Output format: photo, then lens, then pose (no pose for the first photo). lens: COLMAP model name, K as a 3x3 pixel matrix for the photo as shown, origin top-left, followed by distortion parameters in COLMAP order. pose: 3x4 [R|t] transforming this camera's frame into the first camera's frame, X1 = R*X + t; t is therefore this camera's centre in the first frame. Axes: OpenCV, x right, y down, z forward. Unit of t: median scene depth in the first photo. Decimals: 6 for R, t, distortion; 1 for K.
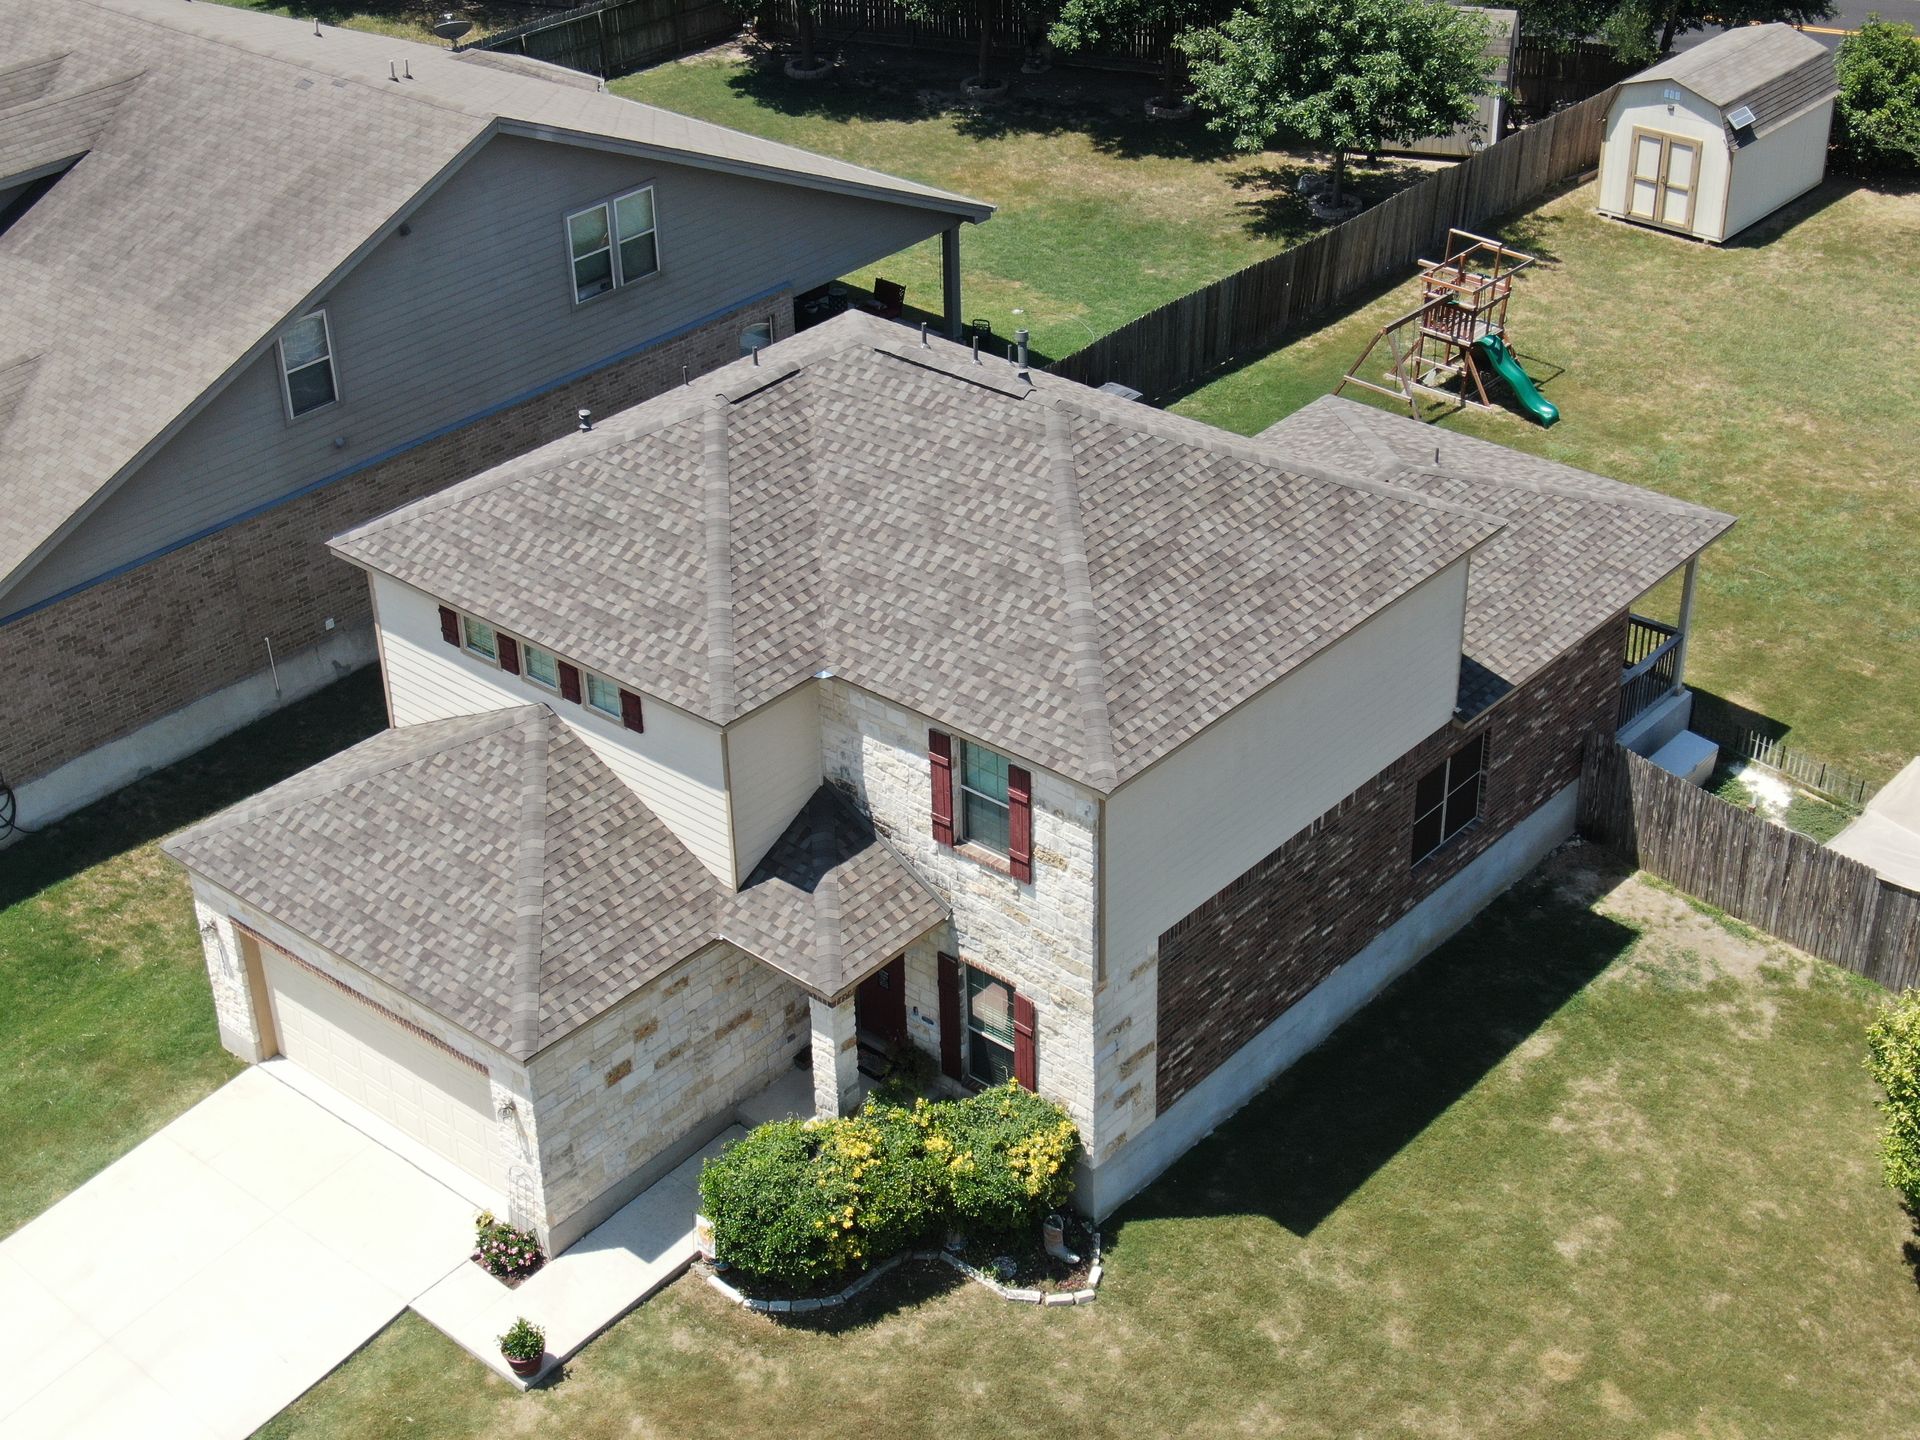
lens RADIAL K [[2788.7, 0, 960.0], [0, 2788.7, 720.0], [0, 0, 1]] dist [0.417445, -1.927475]
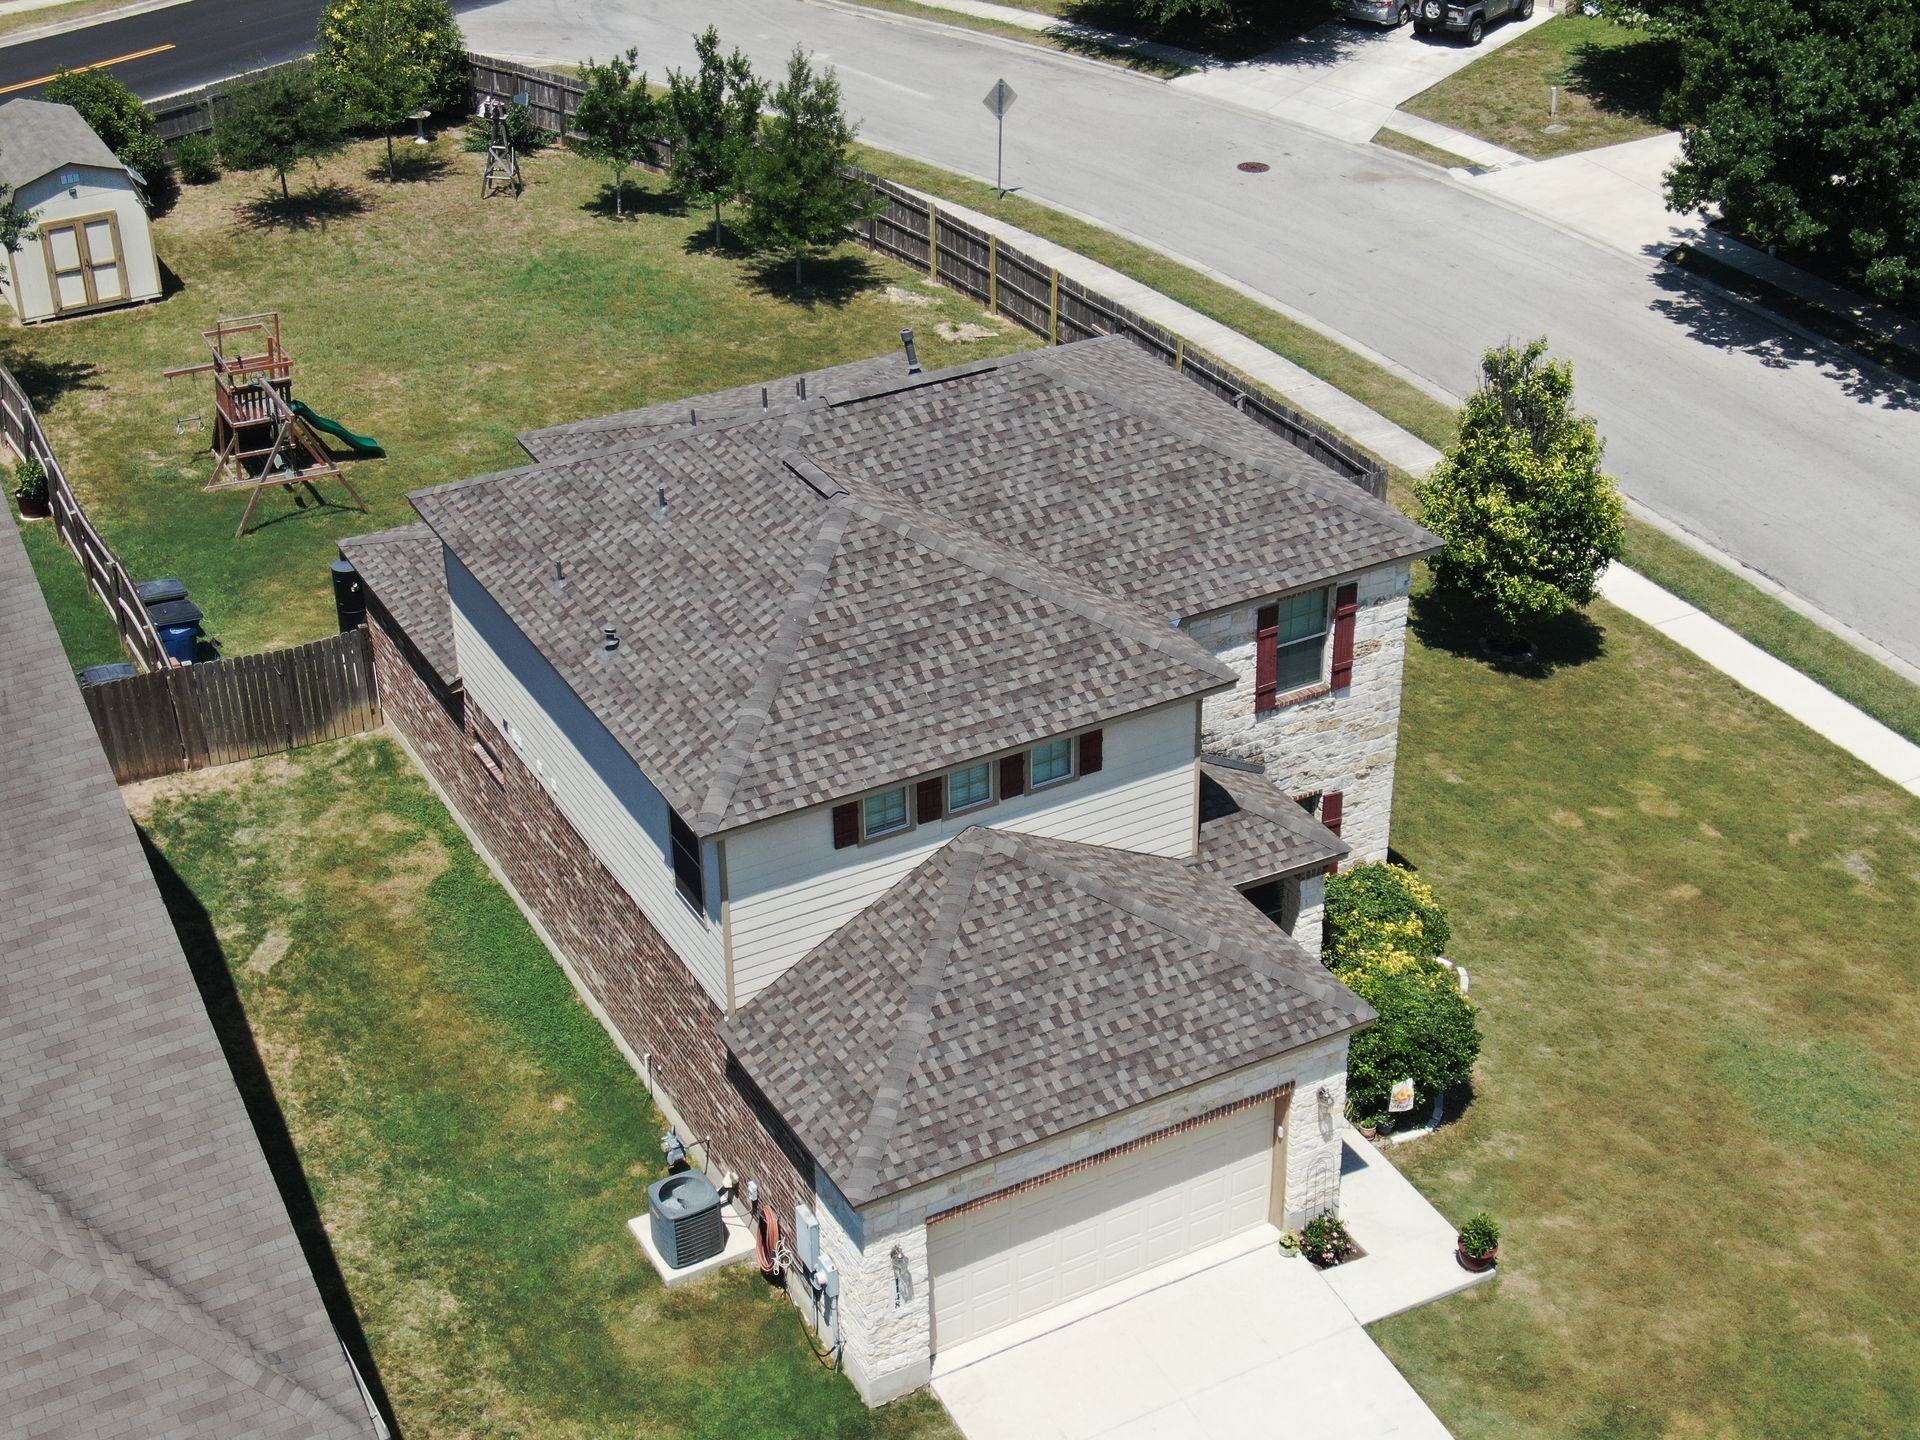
lens RADIAL K [[2788.7, 0, 960.0], [0, 2788.7, 720.0], [0, 0, 1]] dist [0.417445, -1.927475]
pose [[0.338007, -0.457290, 0.822579, -0.616262], [0.485082, 0.833632, 0.264109, -0.194830], [-0.806503, 0.309747, 0.503596, 0.344402]]
